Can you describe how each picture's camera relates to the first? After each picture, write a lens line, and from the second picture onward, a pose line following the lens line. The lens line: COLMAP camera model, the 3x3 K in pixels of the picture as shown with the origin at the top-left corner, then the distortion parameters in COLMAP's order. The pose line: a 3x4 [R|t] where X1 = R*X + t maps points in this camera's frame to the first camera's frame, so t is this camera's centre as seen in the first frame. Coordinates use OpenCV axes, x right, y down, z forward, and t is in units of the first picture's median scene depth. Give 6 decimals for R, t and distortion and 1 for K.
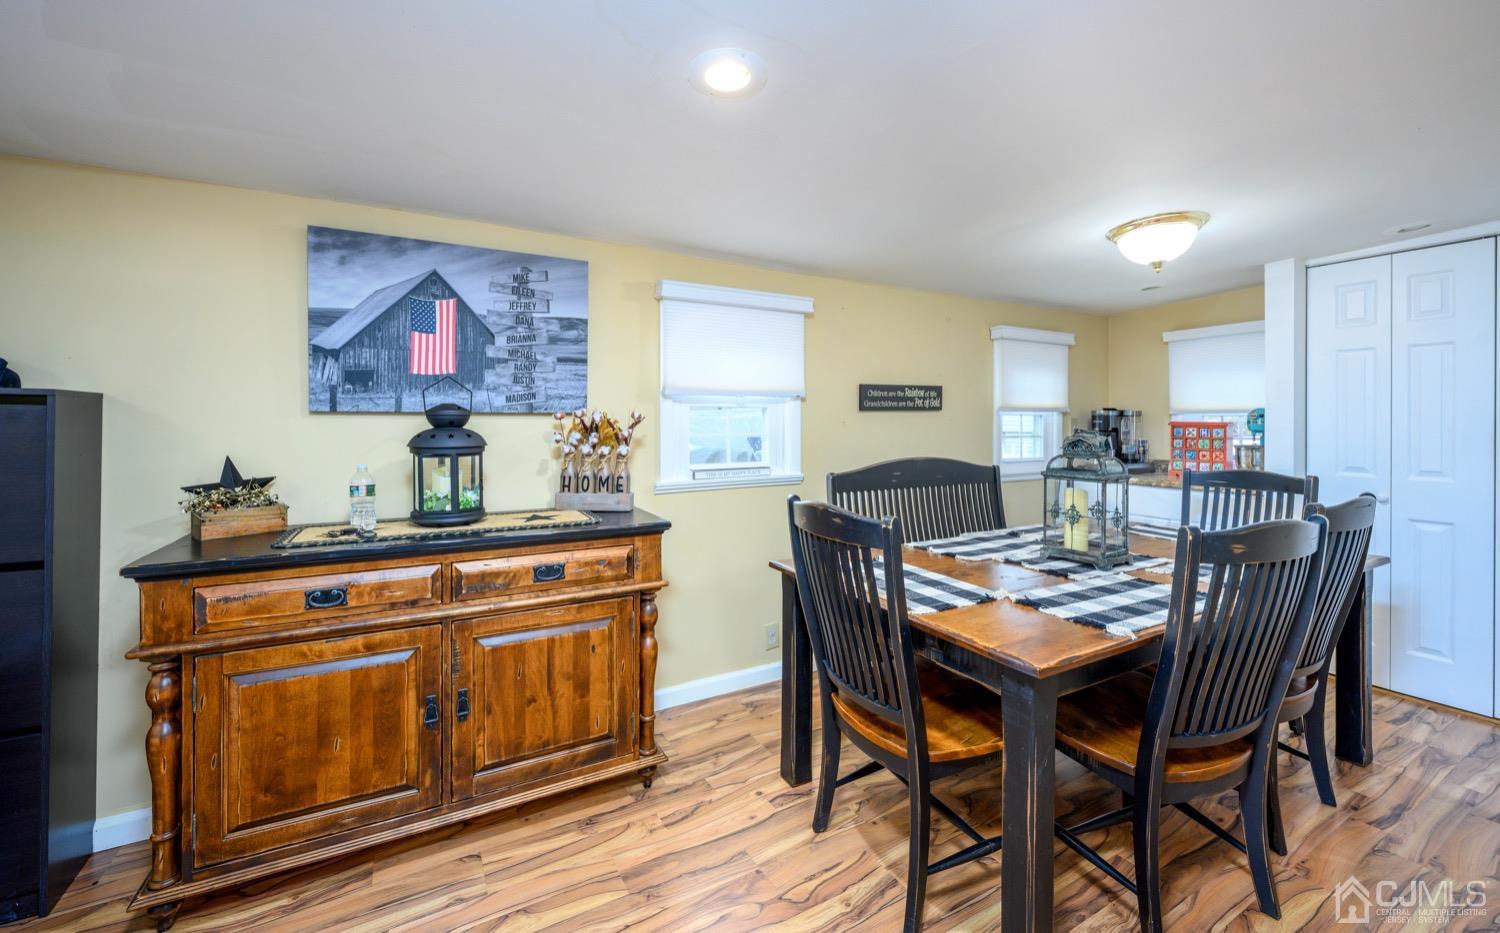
lens RADIAL K [[601.2, 0, 753.2], [0, 601.2, 425.8], [0, 0, 1]] dist [-0.001770, 0.000142]
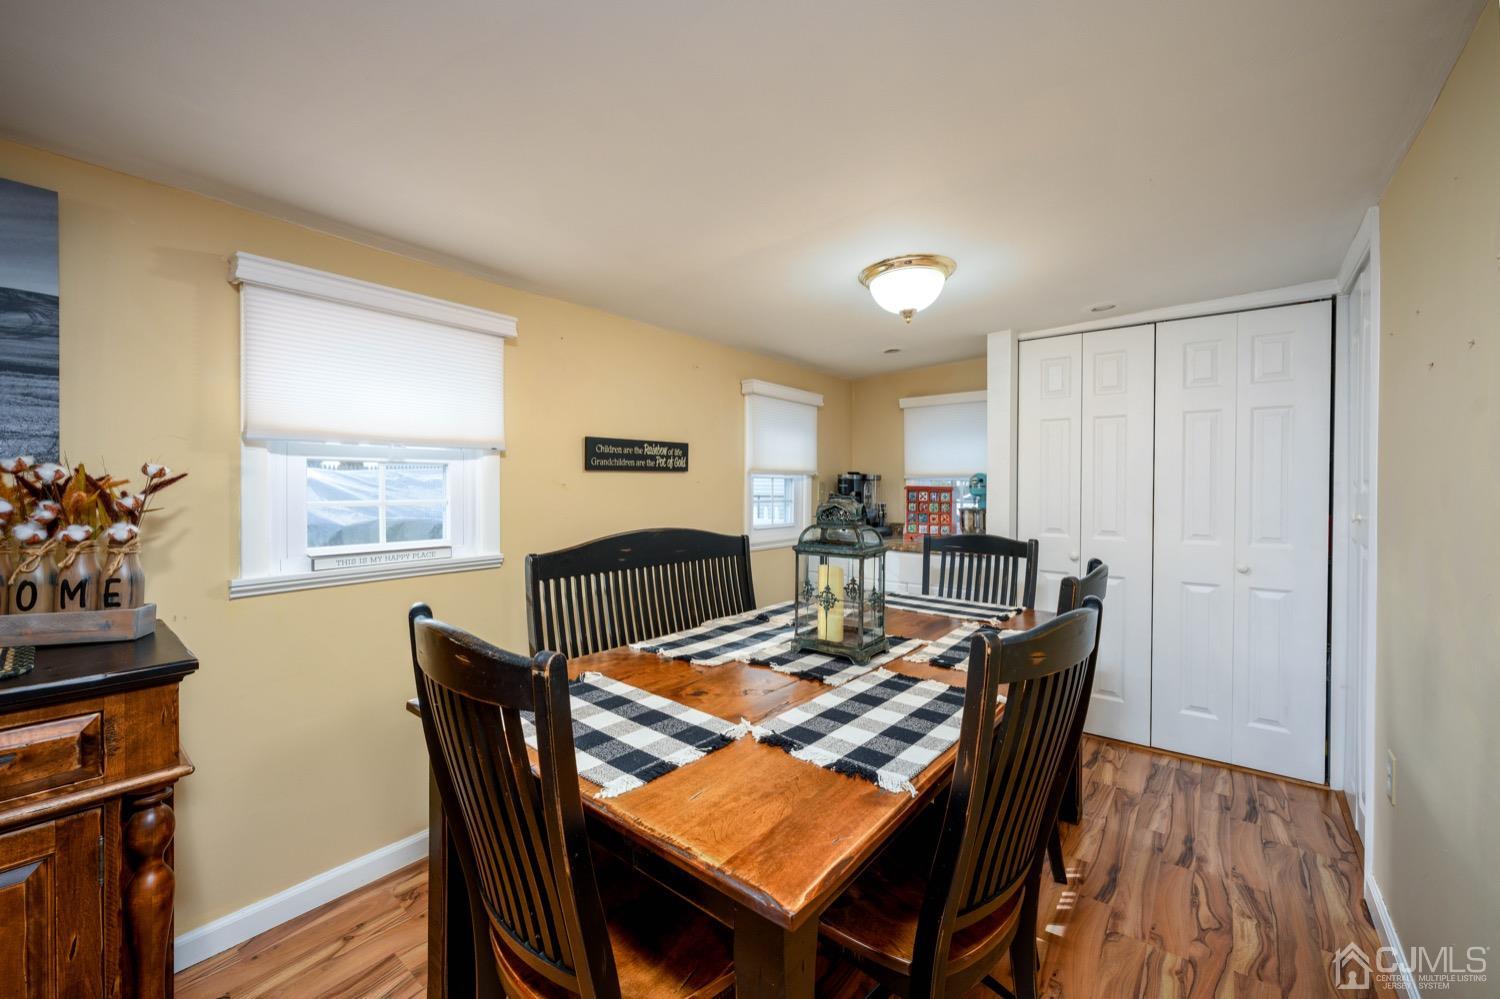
lens RADIAL K [[590.9, 0, 750.0], [0, 590.9, 499.5], [0, 0, 1]] dist [-0.009505, -0.000047]
pose [[0.929248, -0.004312, 0.369432, 0.120586], [-0.001966, 0.999860, 0.016615, 0.000314], [-0.369452, -0.016165, 0.929109, 0.258191]]
